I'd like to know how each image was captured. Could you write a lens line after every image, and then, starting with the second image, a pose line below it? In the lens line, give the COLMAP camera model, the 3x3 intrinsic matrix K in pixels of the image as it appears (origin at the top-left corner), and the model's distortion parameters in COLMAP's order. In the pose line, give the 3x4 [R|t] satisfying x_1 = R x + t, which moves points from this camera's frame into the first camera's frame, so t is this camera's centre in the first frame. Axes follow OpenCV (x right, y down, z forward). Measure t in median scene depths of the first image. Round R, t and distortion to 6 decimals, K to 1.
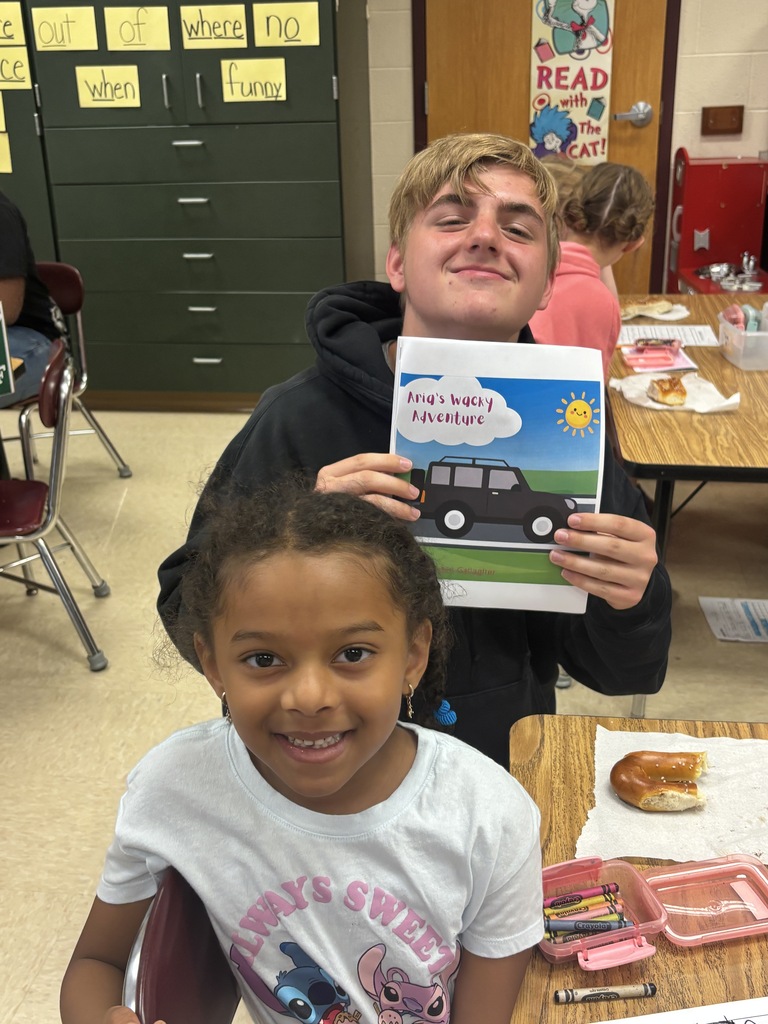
lens RADIAL K [[1100.8, 0, 384.1], [0, 1100.8, 511.8], [0, 0, 1]] dist [-0.012503, 0.000000]
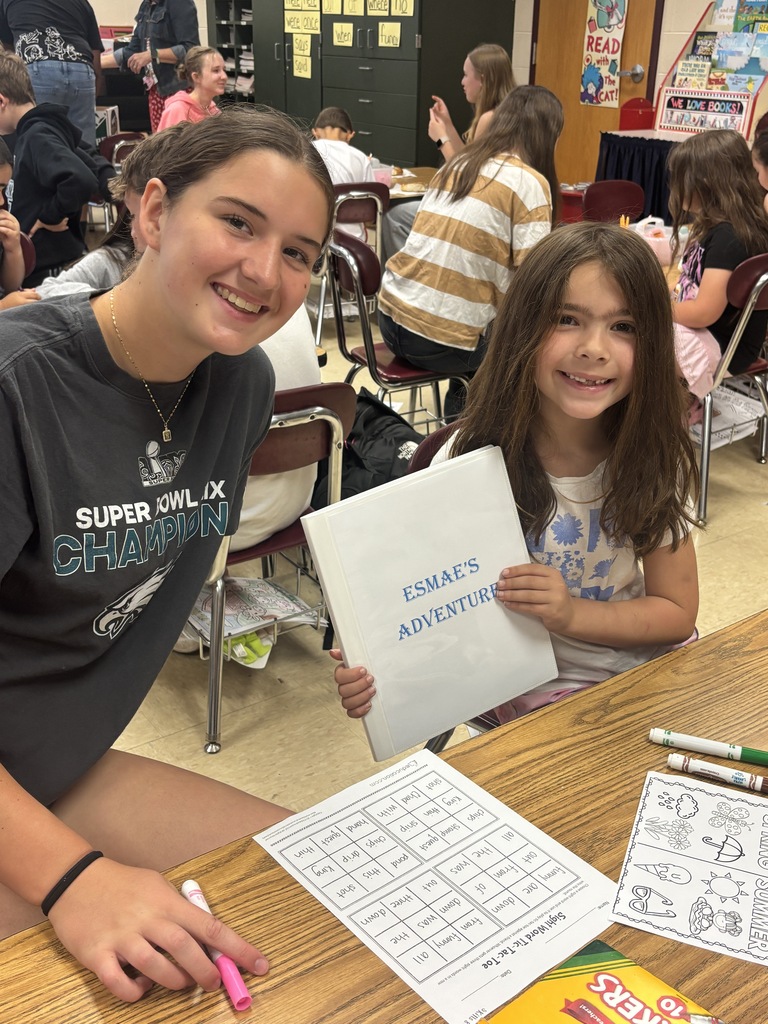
lens RADIAL K [[1100.8, 0, 383.7], [0, 1100.8, 512.6], [0, 0, 1]] dist [-0.012503, 0.000000]
pose [[0.654478, 0.338872, -0.675888, 1.178411], [-0.317033, 0.934551, 0.161569, 0.041604], [0.686403, 0.108535, 0.719077, -0.178989]]
